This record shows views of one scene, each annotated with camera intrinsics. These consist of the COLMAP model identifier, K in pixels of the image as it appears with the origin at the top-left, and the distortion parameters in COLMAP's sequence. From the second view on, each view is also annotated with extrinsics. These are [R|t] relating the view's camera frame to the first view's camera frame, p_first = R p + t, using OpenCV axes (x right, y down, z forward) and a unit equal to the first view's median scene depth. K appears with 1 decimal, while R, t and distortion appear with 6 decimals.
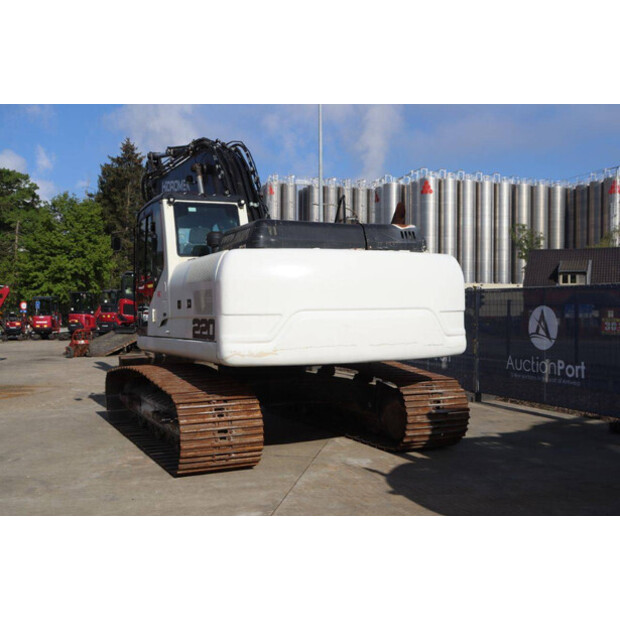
lens RADIAL K [[712.8, 0, 310.0], [0, 712.8, 310.0], [0, 0, 1]] dist [-0.015633, 0.008458]
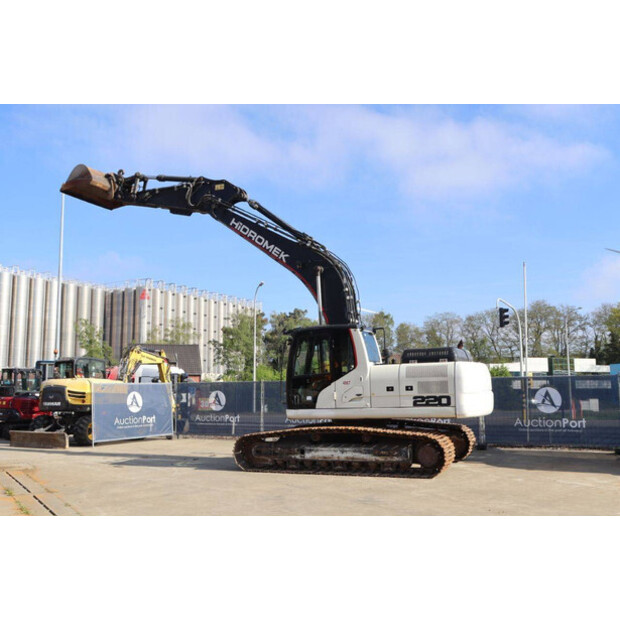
lens RADIAL K [[611.8, 0, 310.0], [0, 611.8, 310.0], [0, 0, 1]] dist [-0.067953, 0.009425]
pose [[0.755868, 0.080874, 0.649710, -1.371671], [0.007173, 0.991259, -0.131735, -0.003482], [-0.654685, 0.104235, 0.748681, -0.060843]]
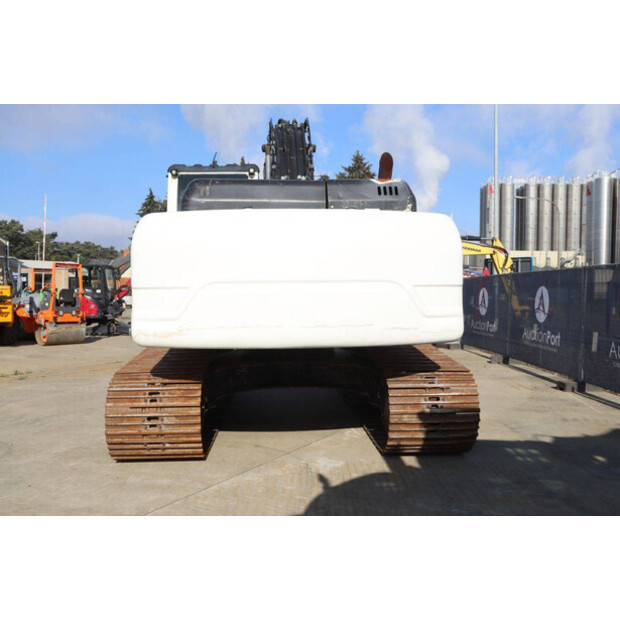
lens RADIAL K [[589.5, 0, 310.0], [0, 589.5, 310.0], [0, 0, 1]] dist [-0.119175, 0.159596]
pose [[0.936327, 0.014651, -0.350824, 0.279350], [-0.004224, 0.999527, 0.030468, 0.009079], [0.351104, -0.027046, 0.935946, 0.336220]]
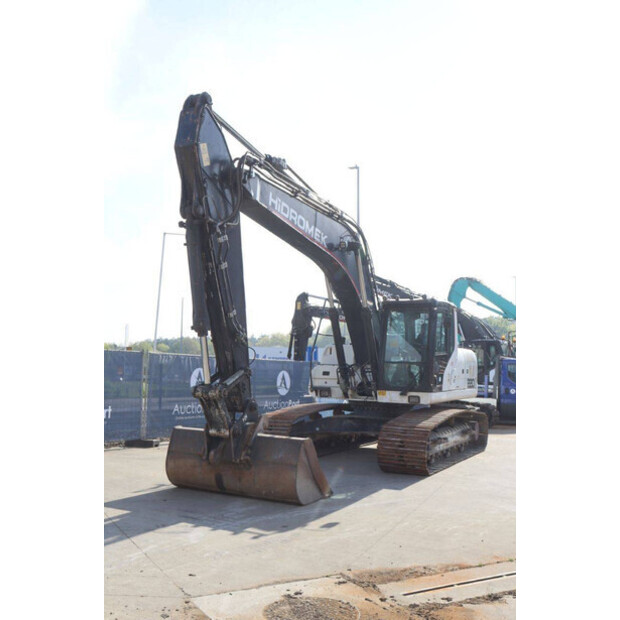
lens RADIAL K [[666.3, 0, 310.0], [0, 666.3, 310.0], [0, 0, 1]] dist [-0.101377, -0.000542]
pose [[-0.617433, 0.070641, 0.783445, -1.336527], [-0.017210, 0.994508, -0.103236, 0.018430], [-0.786435, -0.077224, -0.612827, 2.426746]]
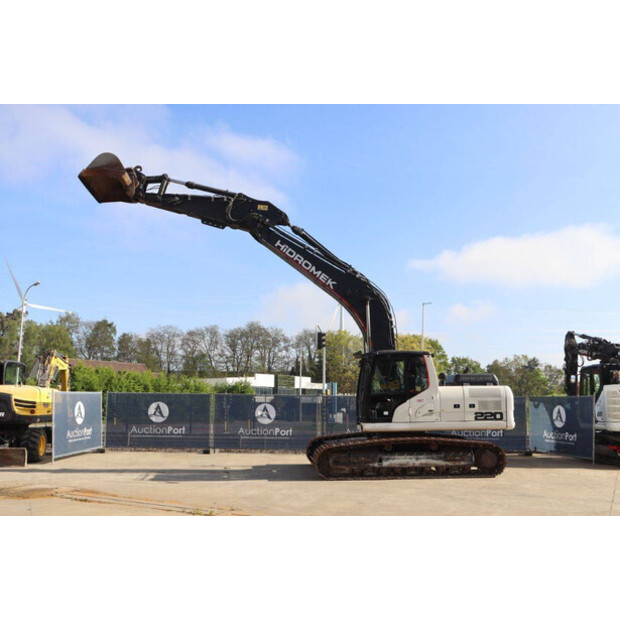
lens RADIAL K [[589.5, 0, 310.0], [0, 589.5, 310.0], [0, 0, 1]] dist [-0.119175, 0.159596]
pose [[0.343526, 0.149261, 0.927206, -2.094222], [-0.011122, 0.987867, -0.154906, -0.017021], [-0.939077, 0.042902, 0.341018, 0.791336]]
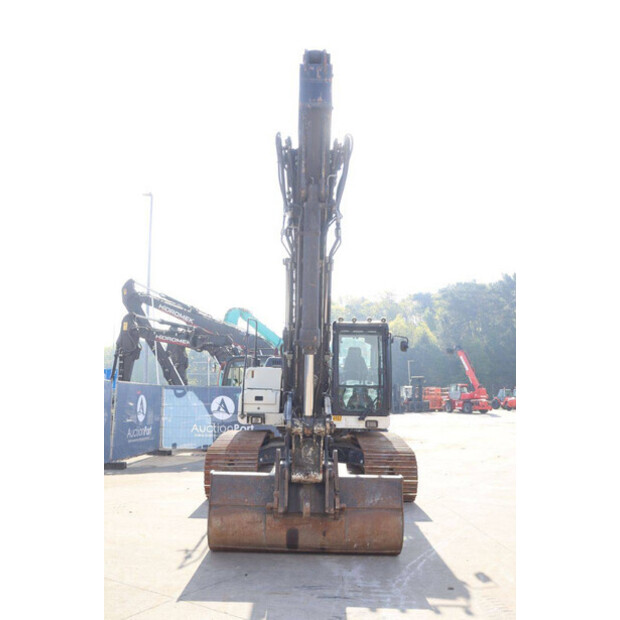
lens RADIAL K [[589.5, 0, 310.0], [0, 589.5, 310.0], [0, 0, 1]] dist [-0.119175, 0.159596]
pose [[-0.908922, 0.065343, 0.411815, -0.707208], [0.000566, 0.987837, -0.155492, 0.012841], [-0.416966, -0.141096, -0.897904, 2.570586]]
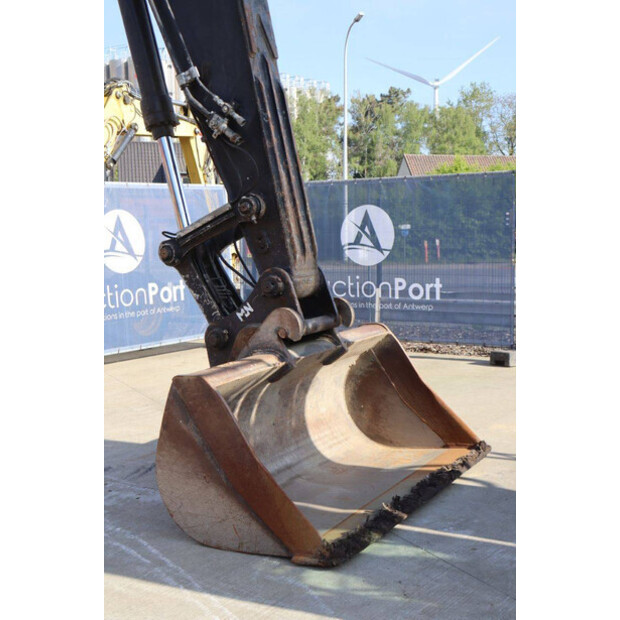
lens RADIAL K [[914.6, 0, 310.0], [0, 914.6, 310.0], [0, 0, 1]] dist [0.170016, 0.008972]
pose [[0.813939, -0.060648, 0.577776, -0.735935], [0.010249, 0.995880, 0.090098, 0.022948], [-0.580859, -0.067412, 0.811208, 1.247267]]
